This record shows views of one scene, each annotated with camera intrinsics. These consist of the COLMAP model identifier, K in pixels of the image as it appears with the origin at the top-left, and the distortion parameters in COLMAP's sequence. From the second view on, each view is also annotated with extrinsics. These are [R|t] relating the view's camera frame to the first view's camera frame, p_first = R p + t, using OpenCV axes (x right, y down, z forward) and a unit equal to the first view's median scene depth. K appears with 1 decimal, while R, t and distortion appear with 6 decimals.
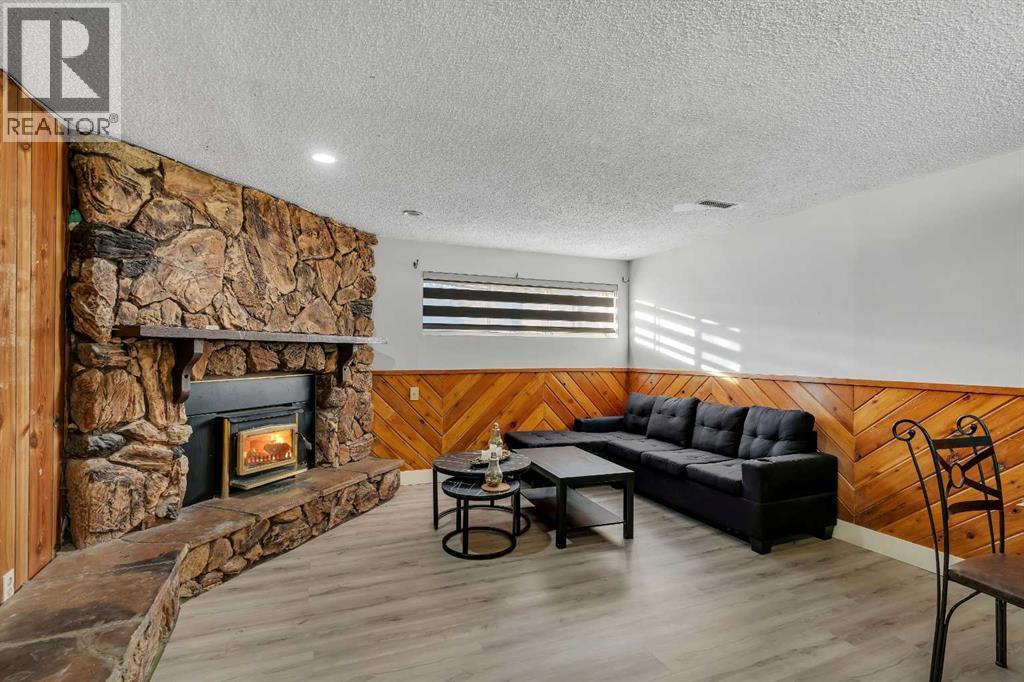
lens RADIAL K [[482.6, 0, 509.2], [0, 482.6, 346.2], [0, 0, 1]] dist [-0.002543, -0.000116]
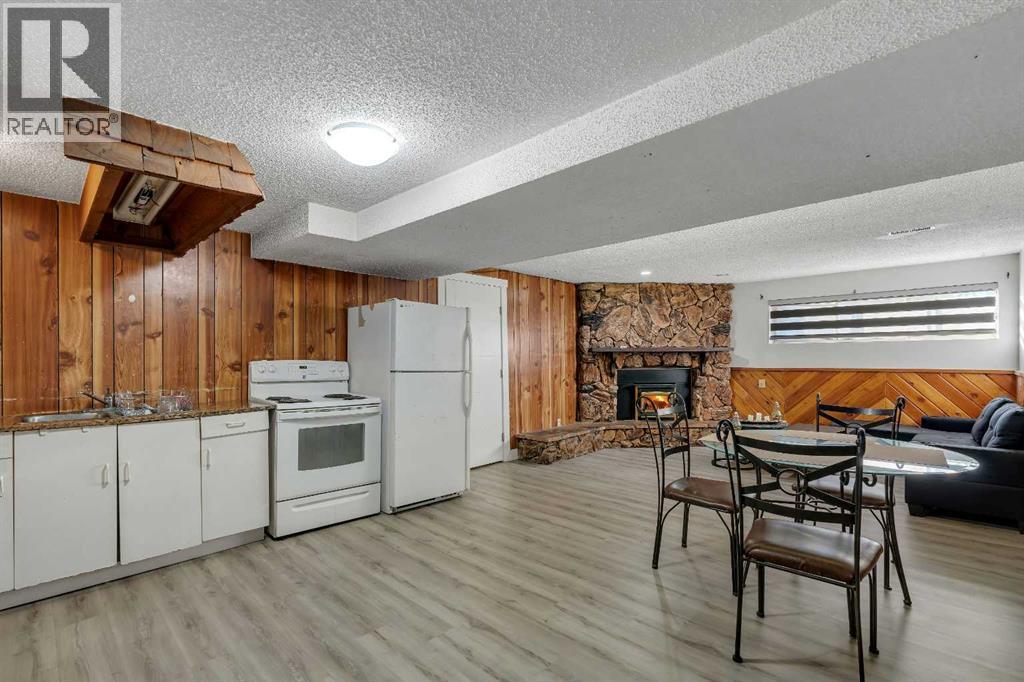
lens RADIAL K [[482.6, 0, 512.6], [0, 482.6, 350.6], [0, 0, 1]] dist [-0.002543, -0.000116]
pose [[0.398687, -0.020268, -0.916863, 1.269311], [0.019198, 0.999721, -0.013751, 0.002772], [0.916886, -0.012119, 0.398965, -0.443495]]
